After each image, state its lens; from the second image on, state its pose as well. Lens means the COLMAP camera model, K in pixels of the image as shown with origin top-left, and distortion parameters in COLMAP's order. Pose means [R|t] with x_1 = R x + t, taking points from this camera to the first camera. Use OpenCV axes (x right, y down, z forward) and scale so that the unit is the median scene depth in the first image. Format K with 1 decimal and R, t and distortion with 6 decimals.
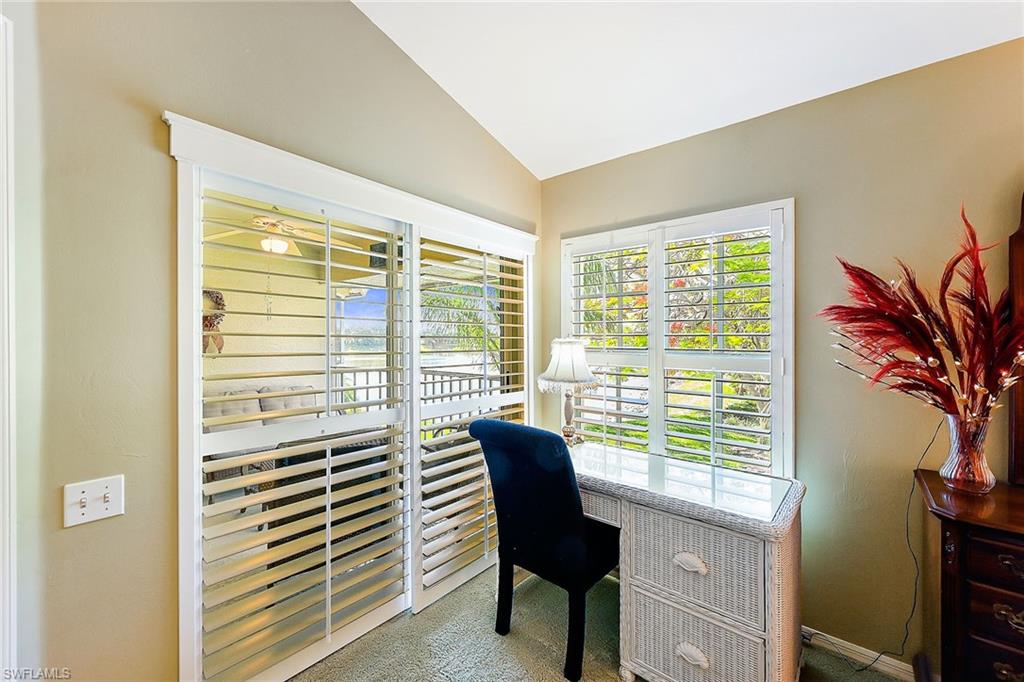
lens RADIAL K [[406.5, 0, 513.9], [0, 406.5, 343.4], [0, 0, 1]] dist [-0.001947, 0.000078]
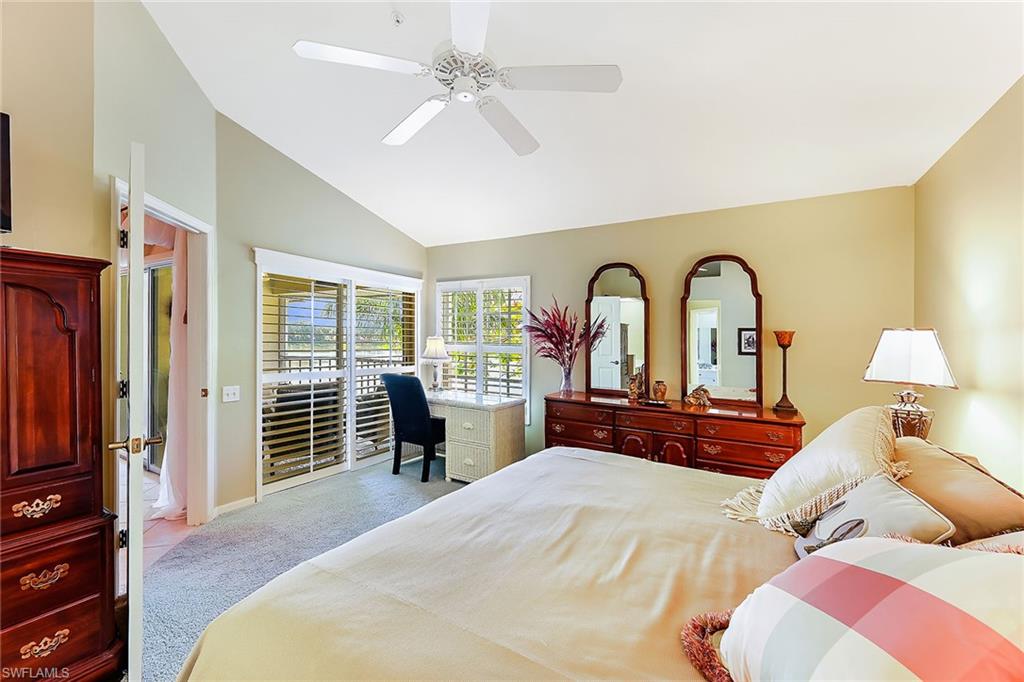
lens RADIAL K [[422.1, 0, 514.5], [0, 422.1, 350.2], [0, 0, 1]] dist [-0.001210, -0.000023]
pose [[0.990373, 0.008962, 0.138136, 0.233935], [-0.011688, 0.999752, 0.018940, 0.009340], [-0.137932, -0.020372, 0.990232, -1.064017]]
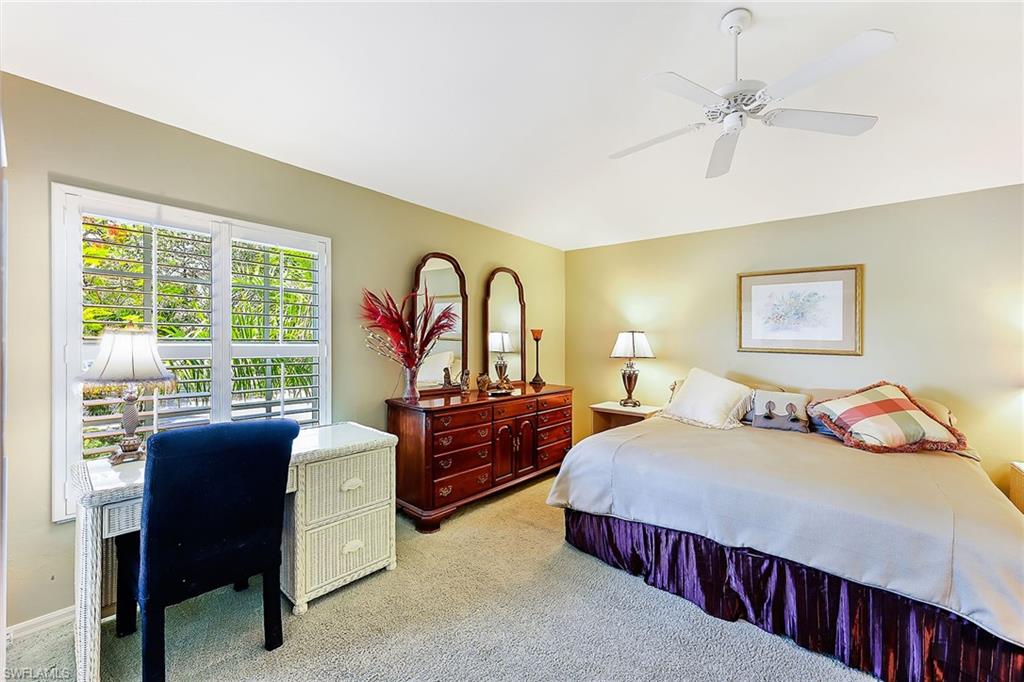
lens RADIAL K [[406.5, 0, 513.9], [0, 406.5, 343.4], [0, 0, 1]] dist [-0.001947, 0.000078]
pose [[0.018821, -0.001899, 0.999821, -0.641003], [0.007939, 0.999967, 0.001750, 0.024517], [-0.999791, 0.007904, 0.018835, 0.244645]]
